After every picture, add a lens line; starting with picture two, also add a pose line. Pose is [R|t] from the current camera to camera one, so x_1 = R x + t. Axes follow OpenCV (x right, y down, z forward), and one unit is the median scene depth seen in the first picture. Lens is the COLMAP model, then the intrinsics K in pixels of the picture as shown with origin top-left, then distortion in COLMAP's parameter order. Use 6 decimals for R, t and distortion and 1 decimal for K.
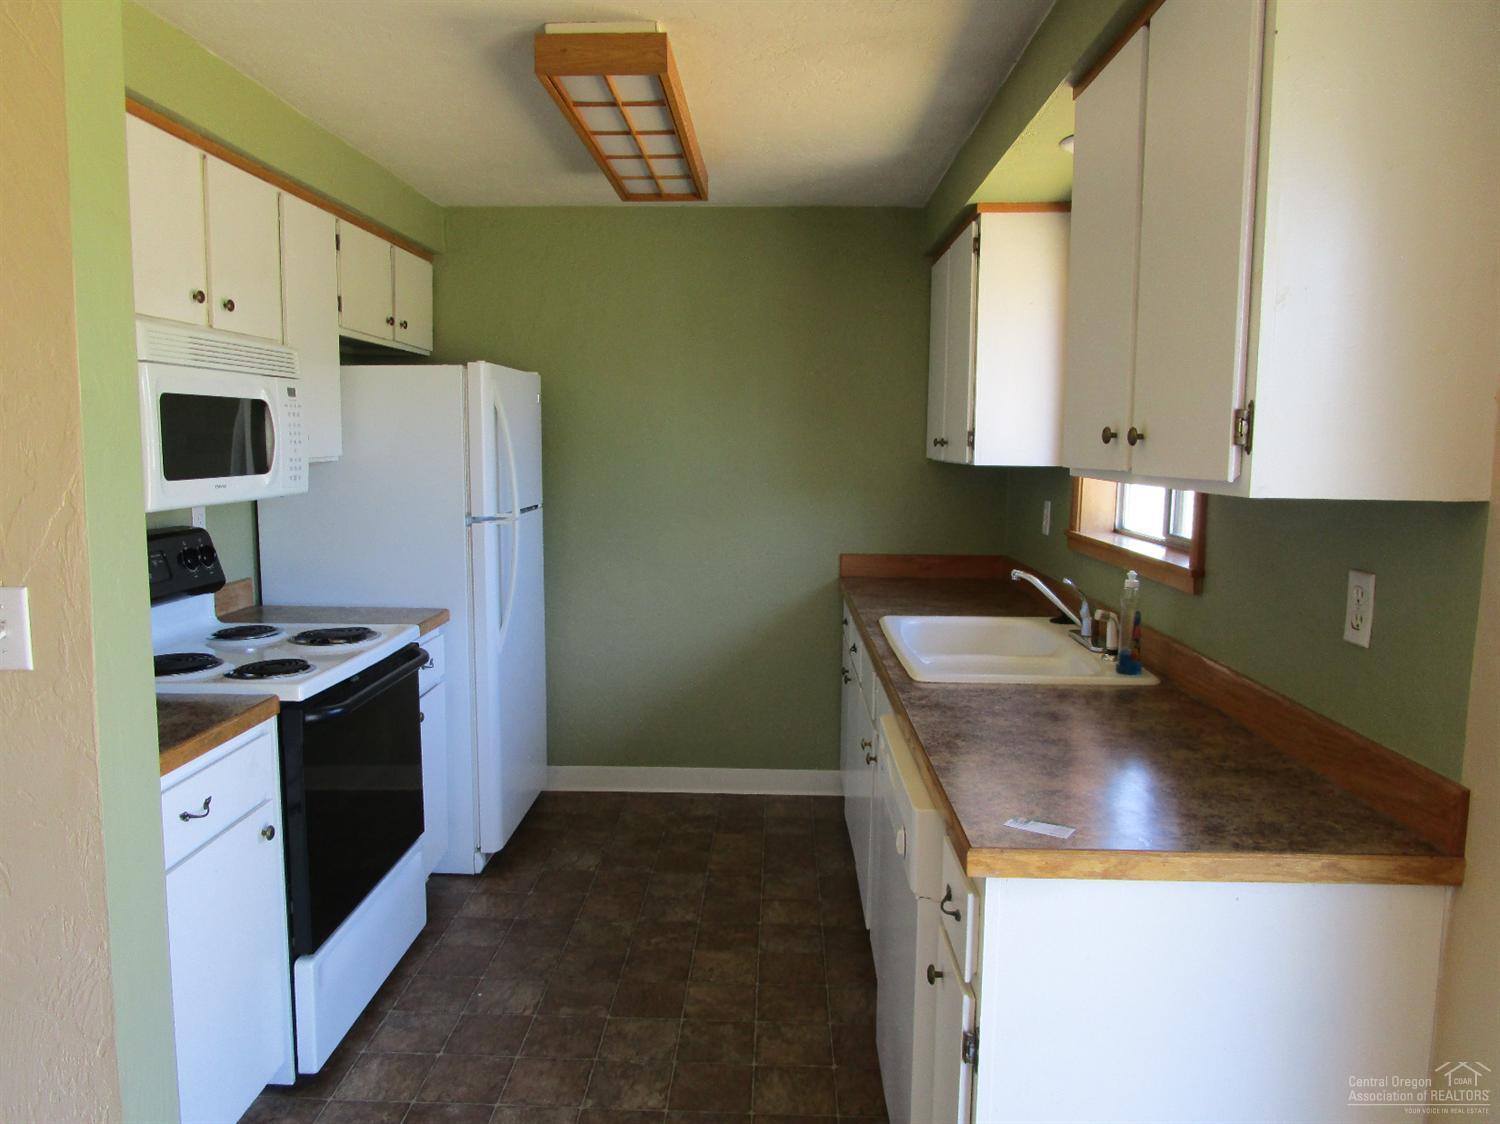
lens RADIAL K [[1066.7, 0, 750.0], [0, 1066.7, 562.0], [0, 0, 1]] dist [-0.005472, -0.001045]
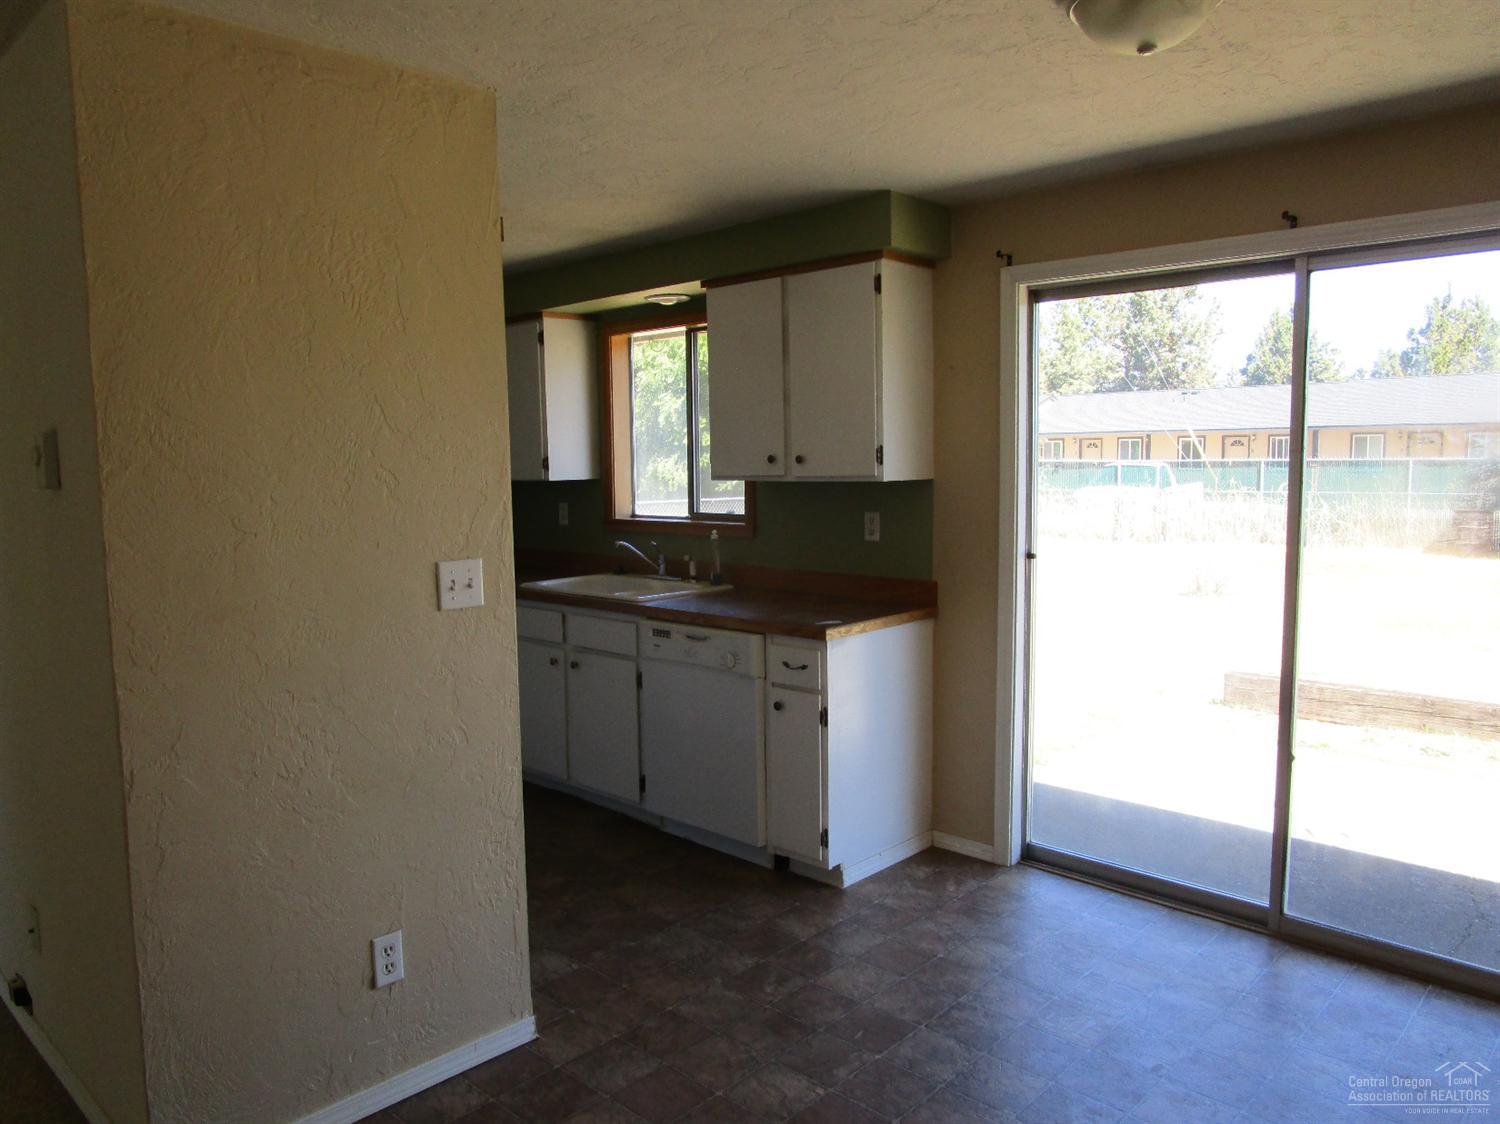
lens RADIAL K [[1066.7, 0, 750.0], [0, 1066.7, 562.0], [0, 0, 1]] dist [-0.005472, -0.001045]
pose [[0.658048, -0.092155, 0.747316, -1.489711], [0.108371, 0.993741, 0.027117, 0.027442], [-0.745137, 0.063143, 0.663916, -0.430701]]
